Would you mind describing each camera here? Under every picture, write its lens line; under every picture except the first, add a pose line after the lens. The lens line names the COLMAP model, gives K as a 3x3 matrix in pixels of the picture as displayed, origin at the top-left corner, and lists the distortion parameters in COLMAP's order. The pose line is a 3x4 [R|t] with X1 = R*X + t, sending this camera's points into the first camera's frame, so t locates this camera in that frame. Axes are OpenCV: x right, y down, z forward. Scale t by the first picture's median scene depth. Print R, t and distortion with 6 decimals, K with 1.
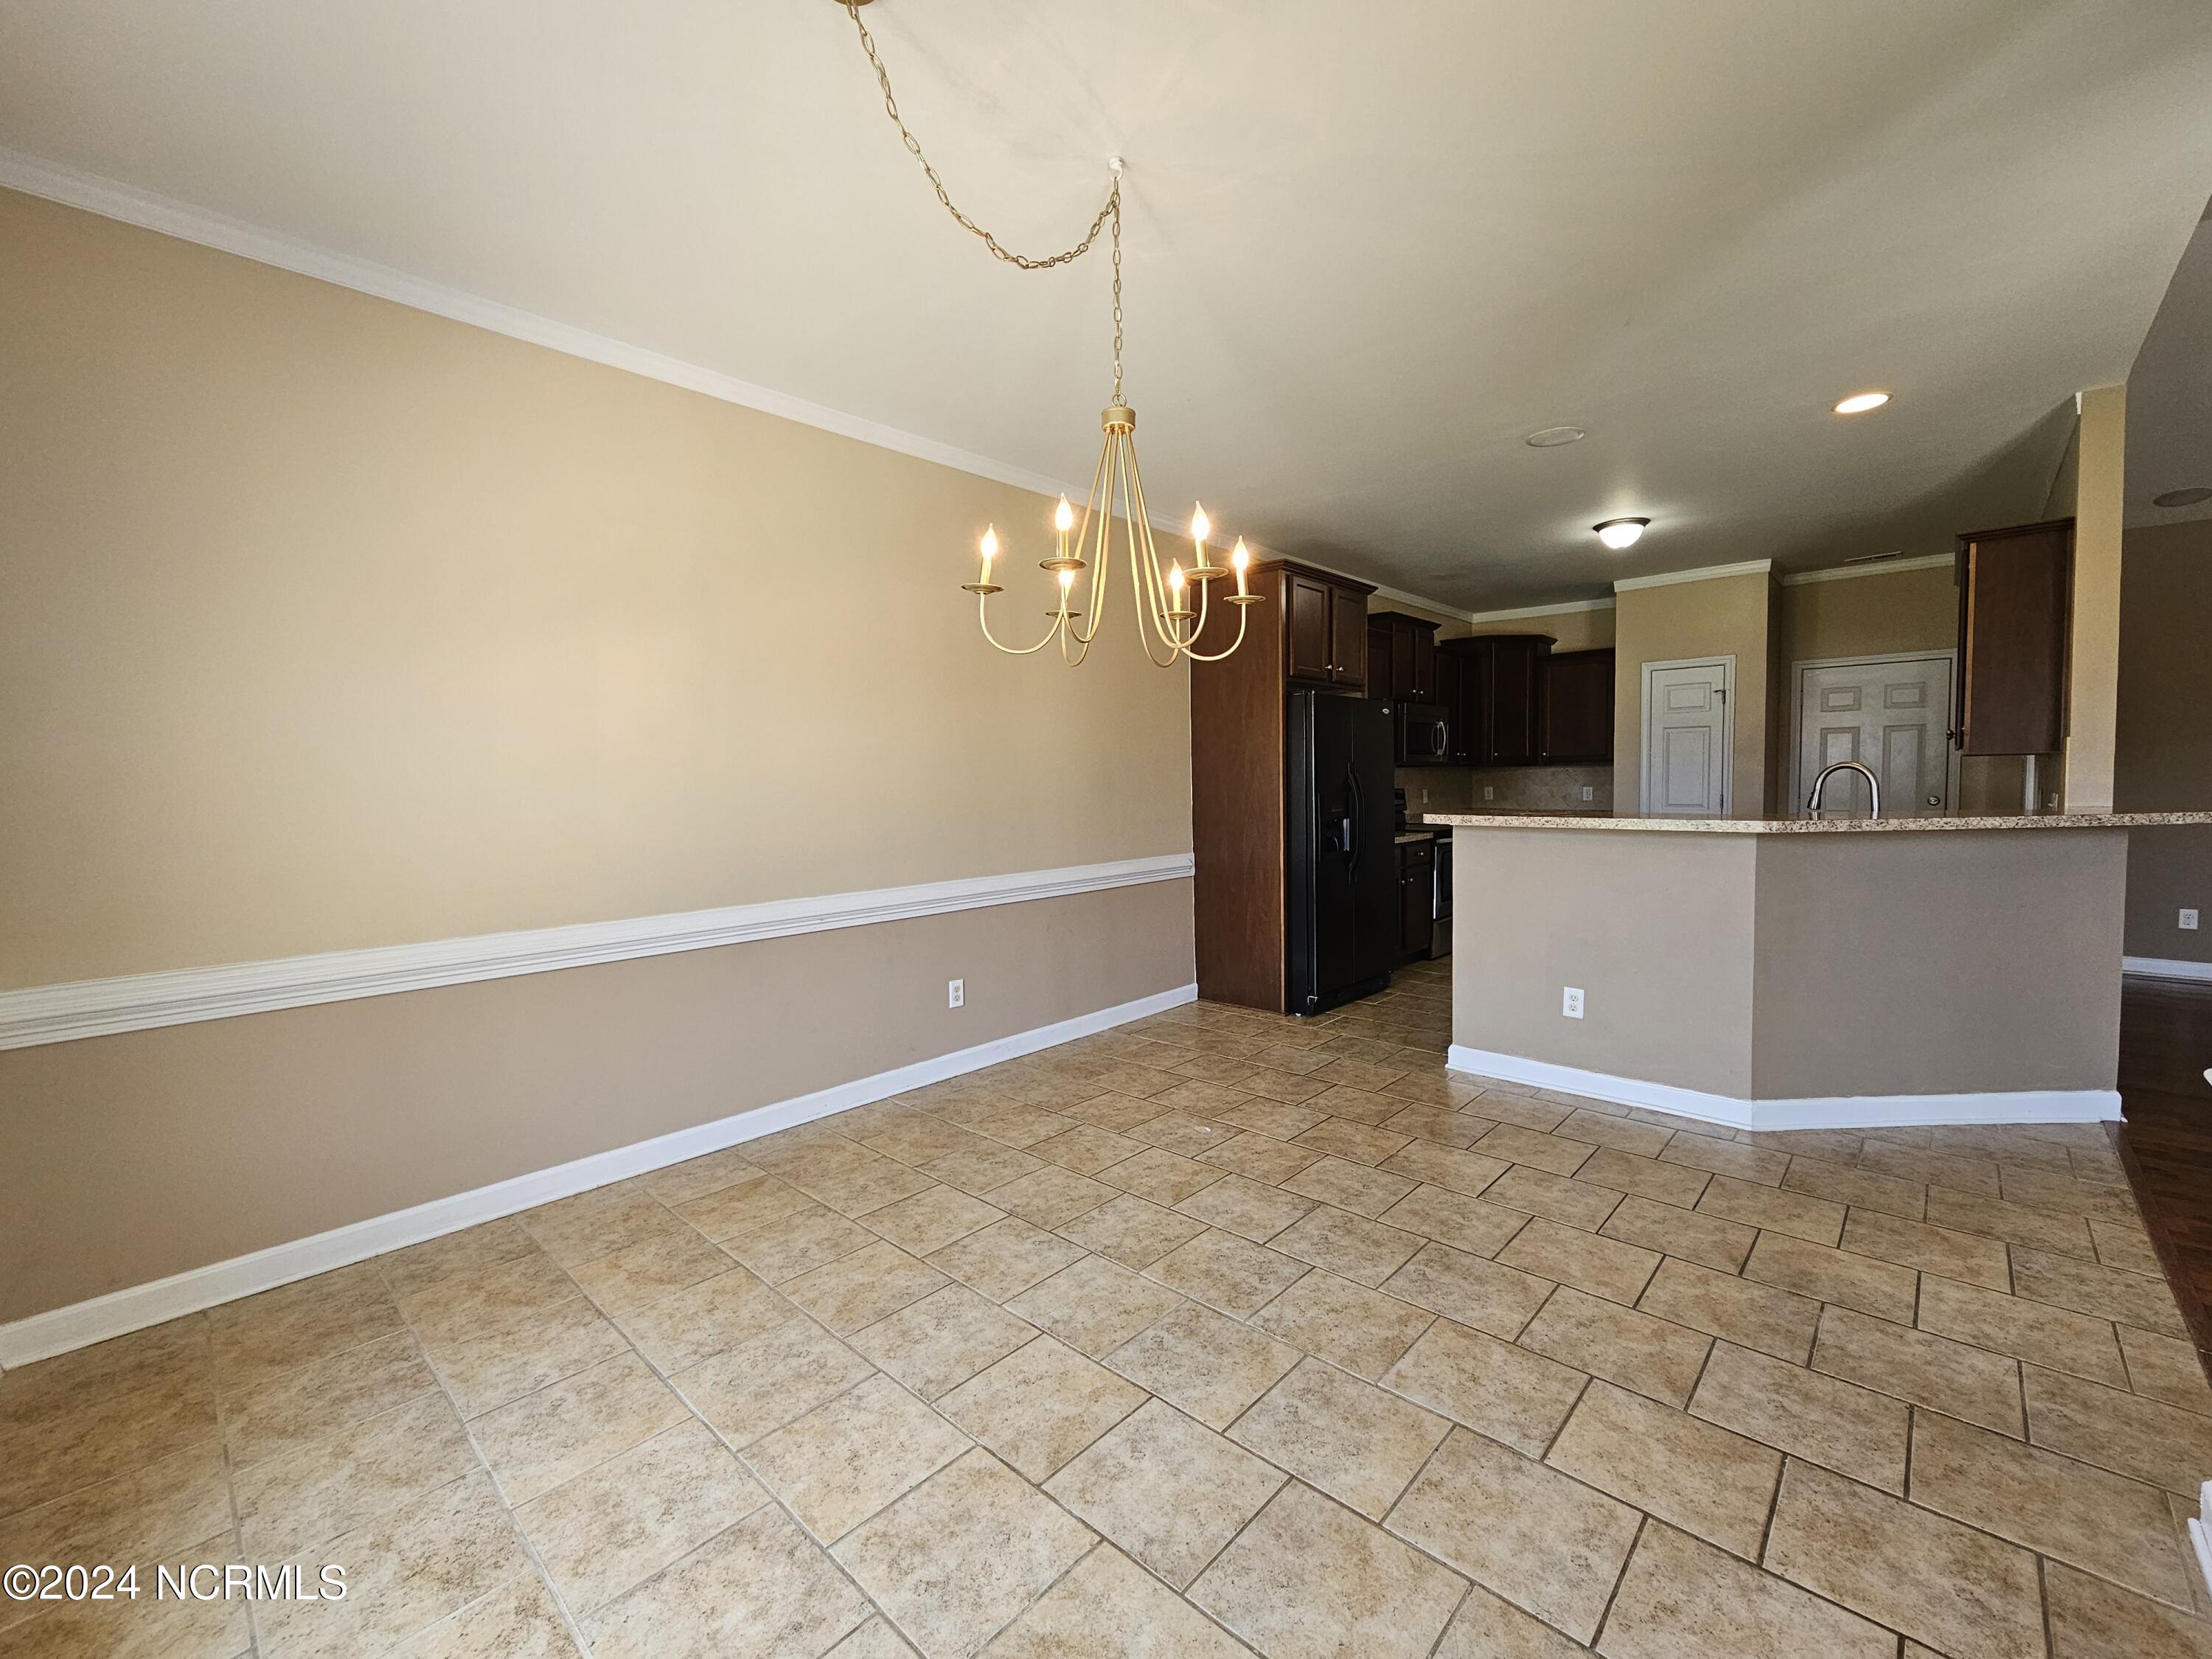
lens RADIAL K [[907.7, 0, 1106.0], [0, 907.7, 829.5], [0, 0, 1]] dist [0.000448, 0.000282]
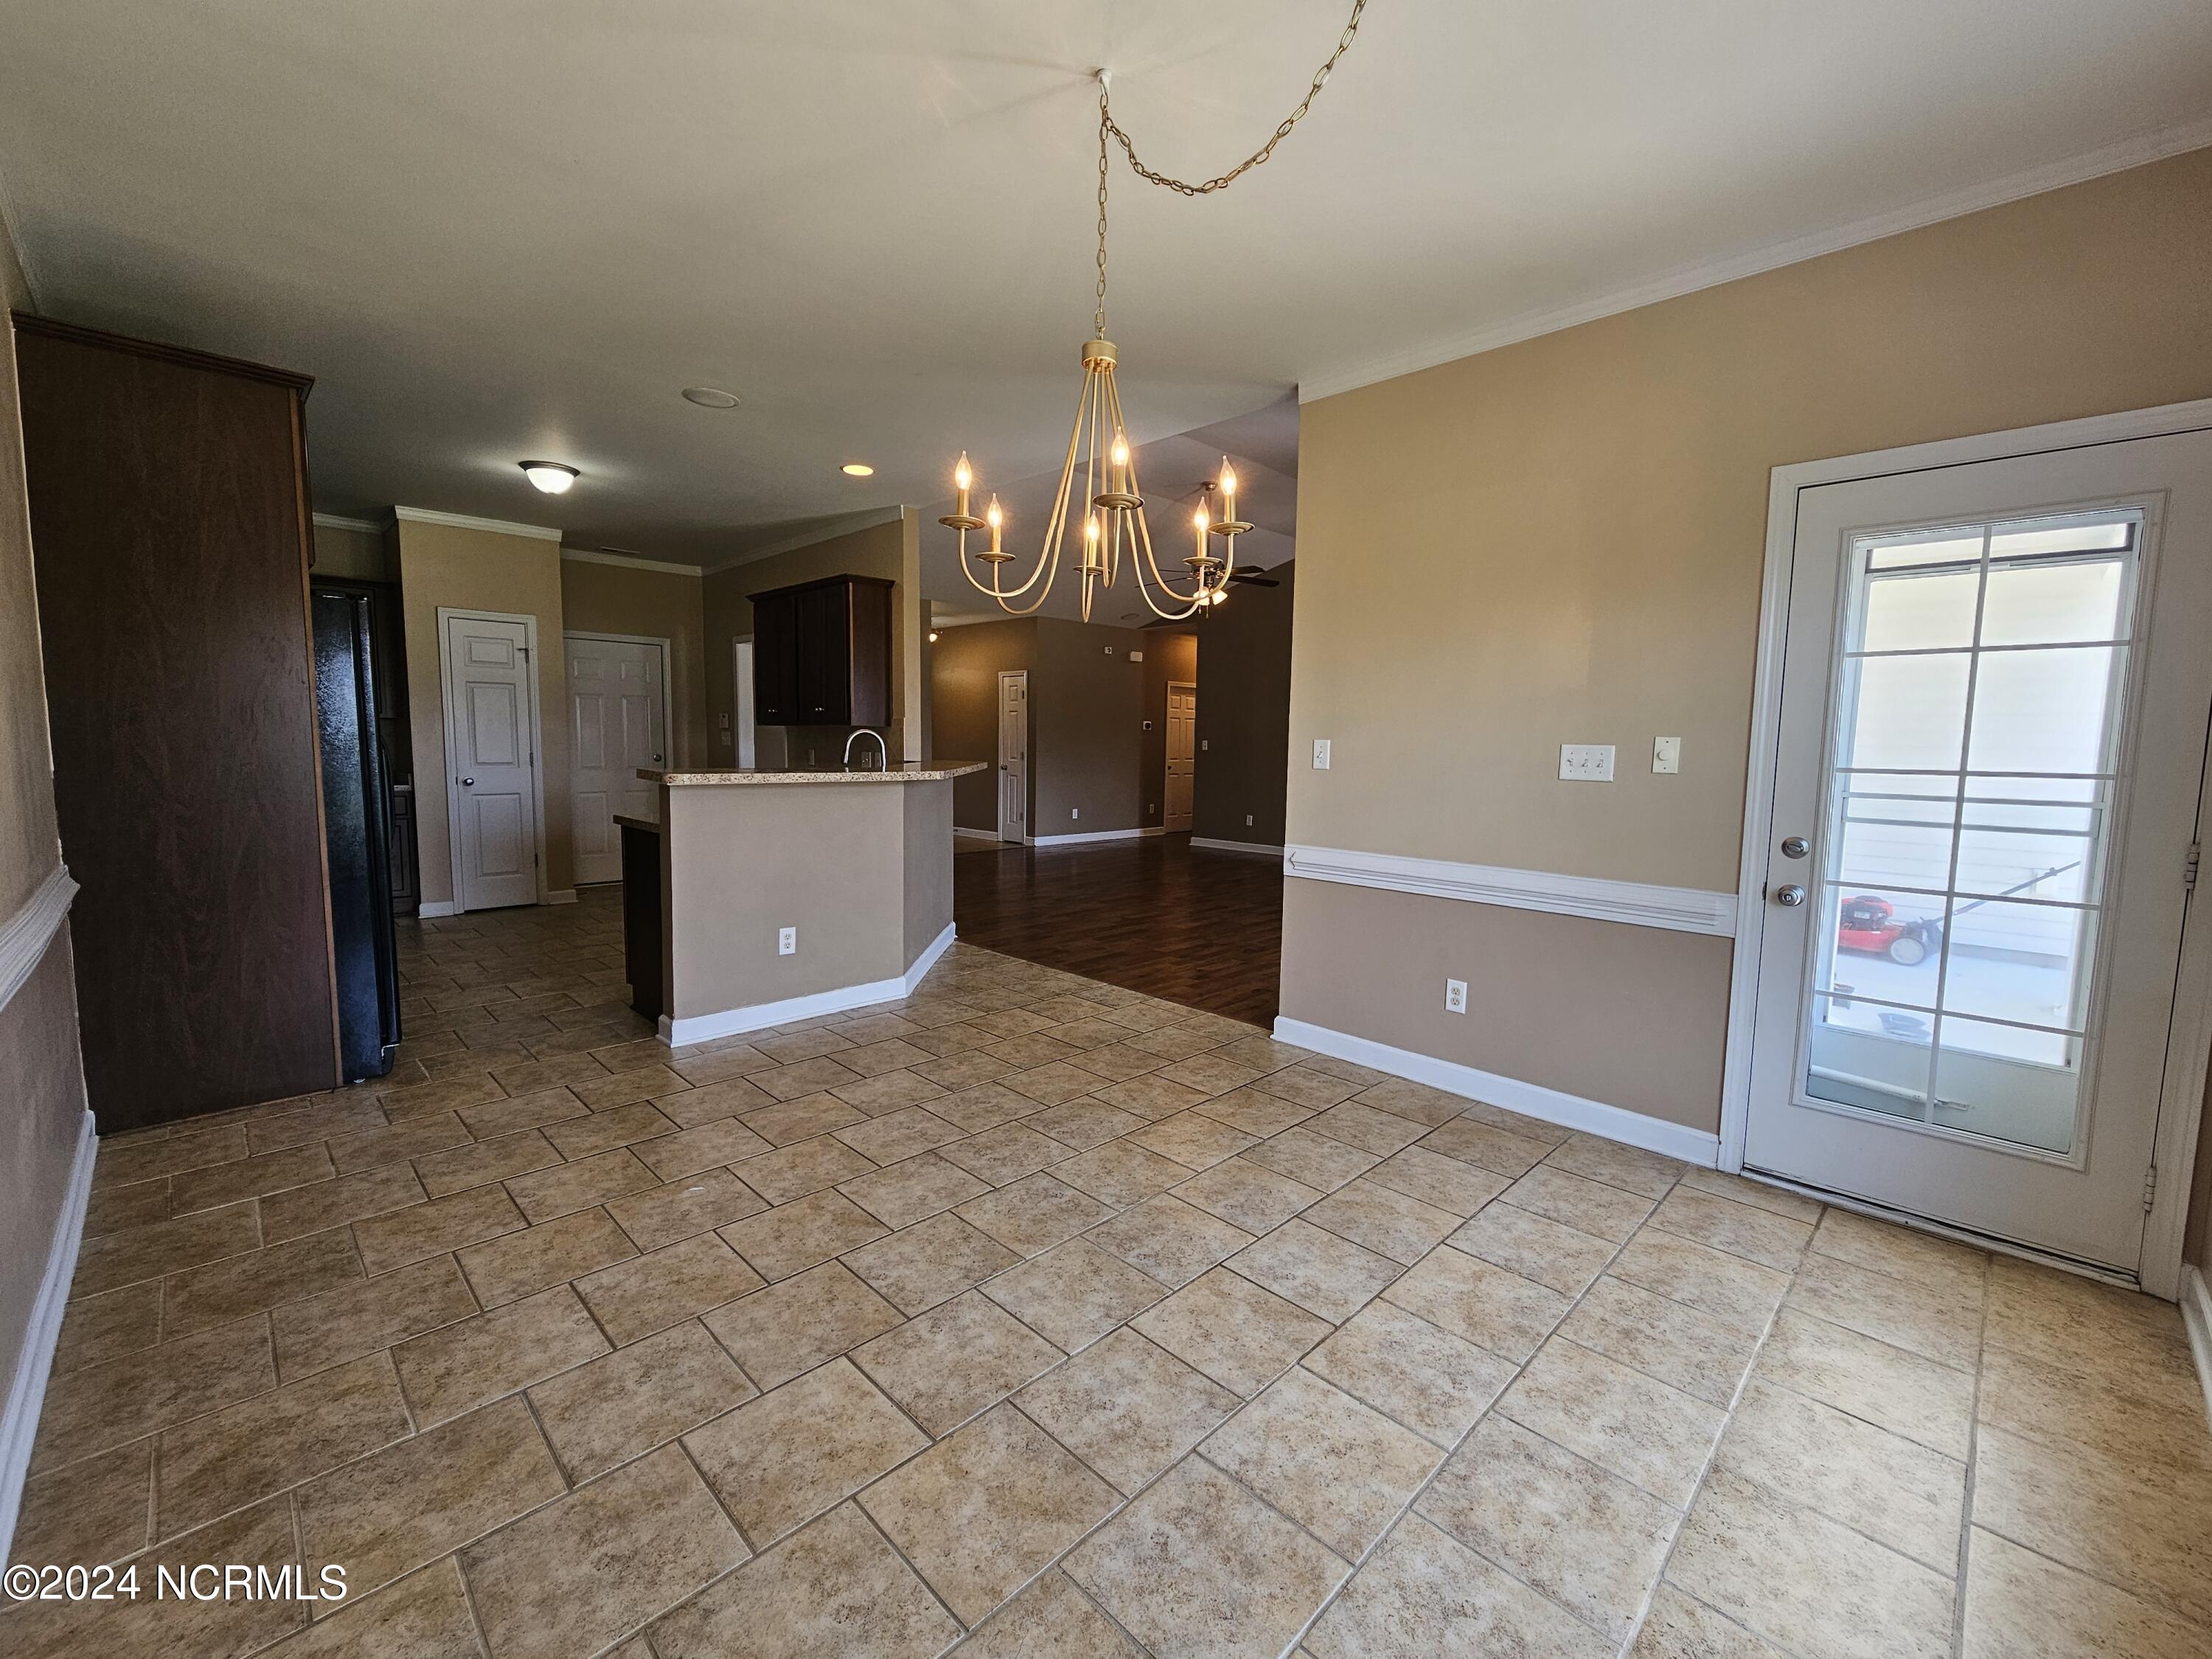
lens RADIAL K [[907.7, 0, 1106.0], [0, 907.7, 829.5], [0, 0, 1]] dist [0.000448, 0.000282]
pose [[0.047543, -0.082925, 0.995421, -0.776102], [0.037794, 0.995984, 0.081167, -0.027341], [-0.998154, 0.033762, 0.050486, 0.769661]]
